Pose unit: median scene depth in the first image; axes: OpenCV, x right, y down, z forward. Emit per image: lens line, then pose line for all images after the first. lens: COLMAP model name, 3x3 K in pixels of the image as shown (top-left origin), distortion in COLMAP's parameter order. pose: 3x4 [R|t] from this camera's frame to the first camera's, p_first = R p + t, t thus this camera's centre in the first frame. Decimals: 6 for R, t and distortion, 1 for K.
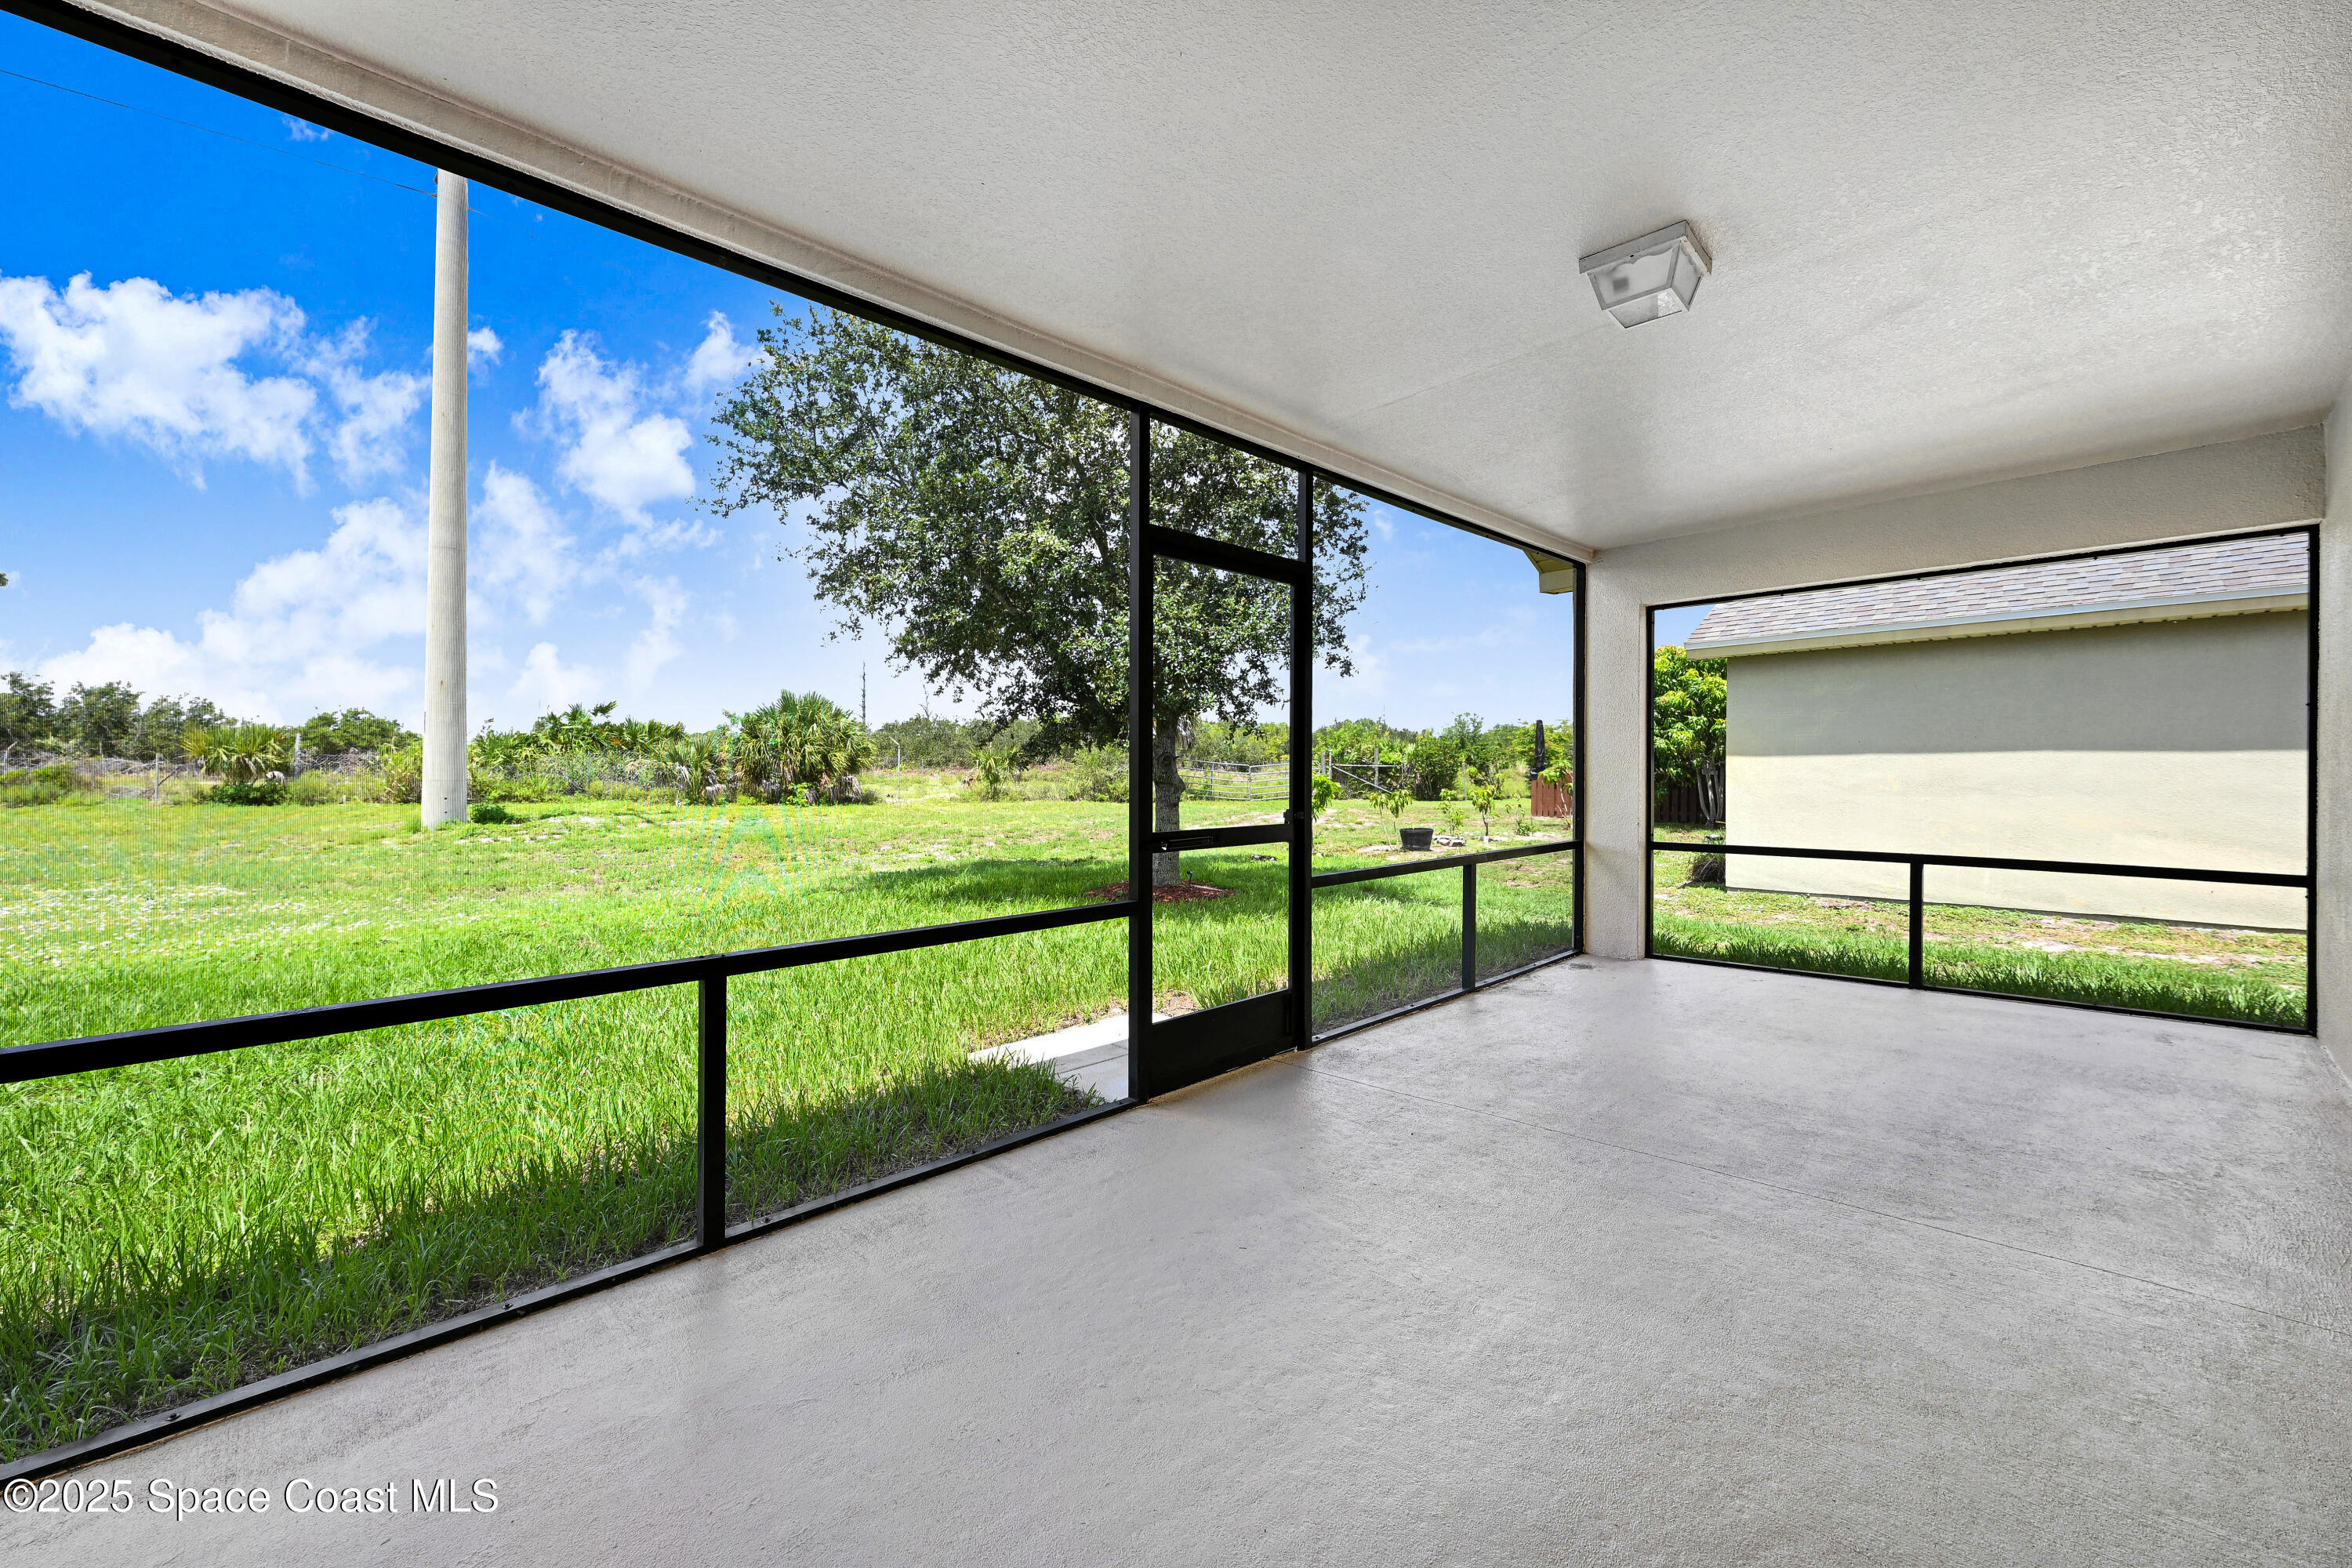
lens RADIAL K [[949.0, 0, 1172.2], [0, 949.0, 770.1], [0, 0, 1]] dist [-0.002140, 0.000665]
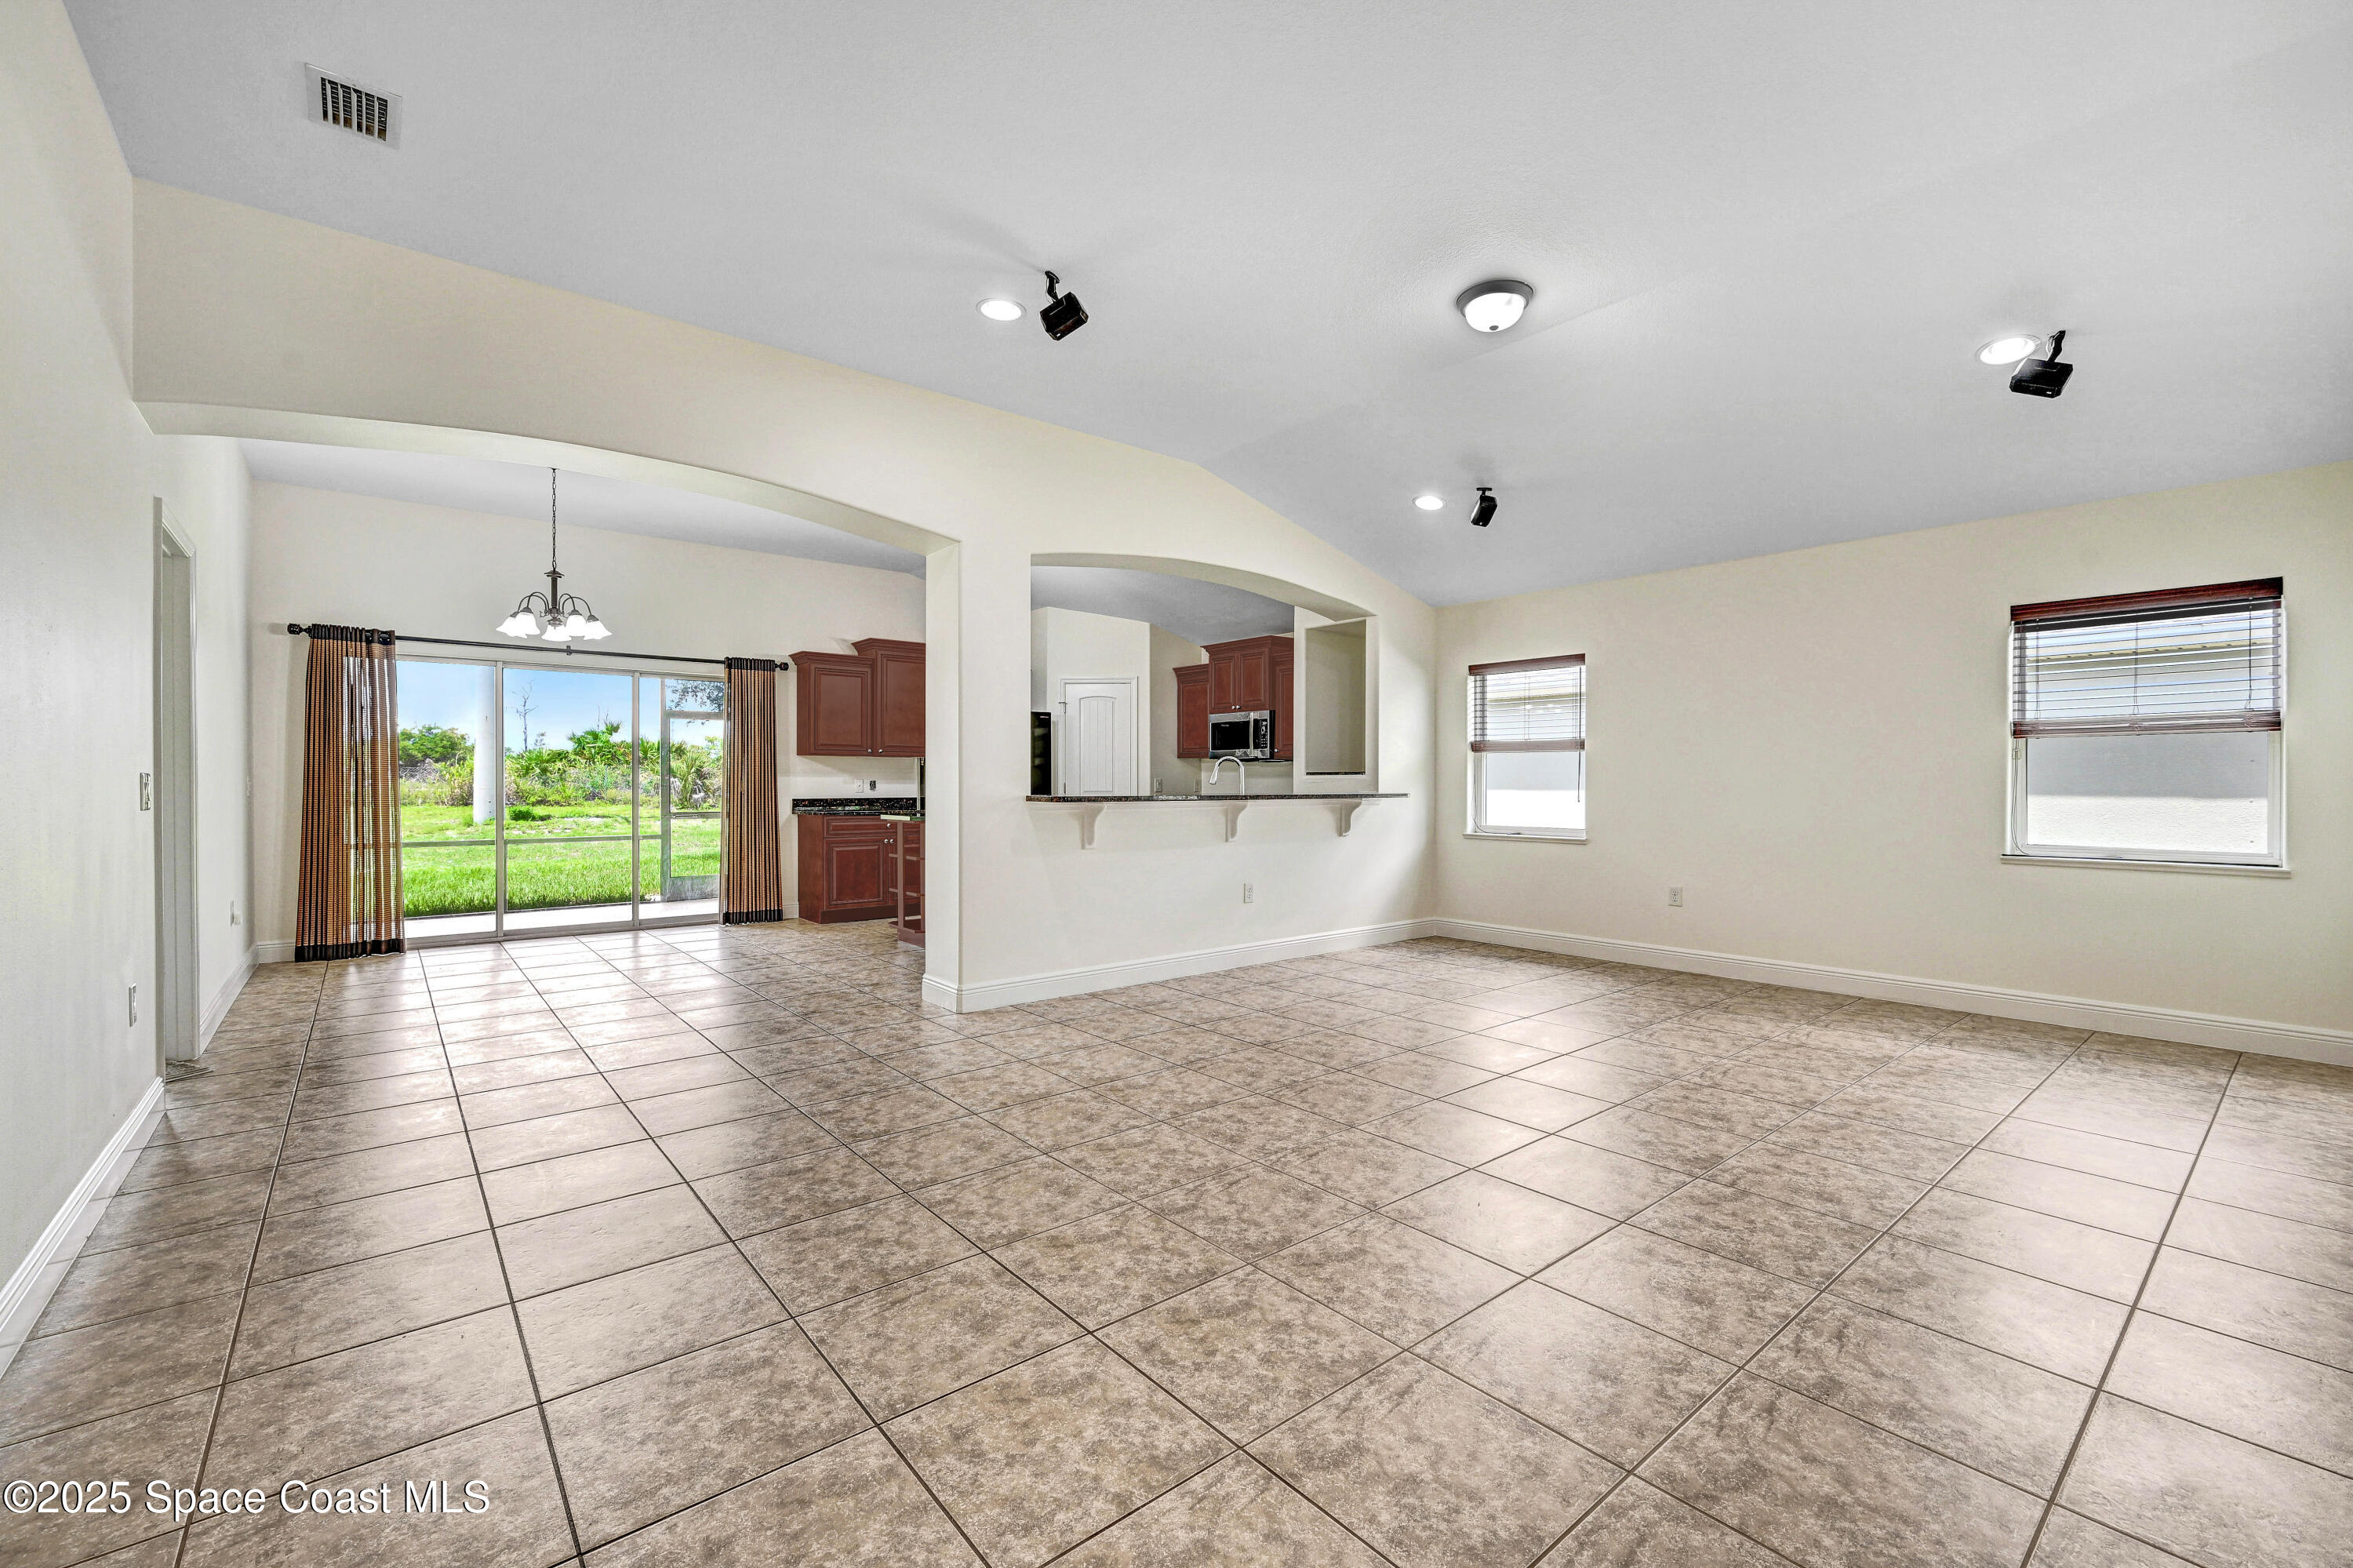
lens RADIAL K [[962.3, 0, 1159.6], [0, 962.3, 771.1], [0, 0, 1]] dist [0.001164, -0.000111]
pose [[0.997756, 0.004145, -0.066833, 0.244792], [-0.004362, 0.999986, -0.003100, -0.014011], [0.066819, 0.003385, 0.997759, -0.267526]]
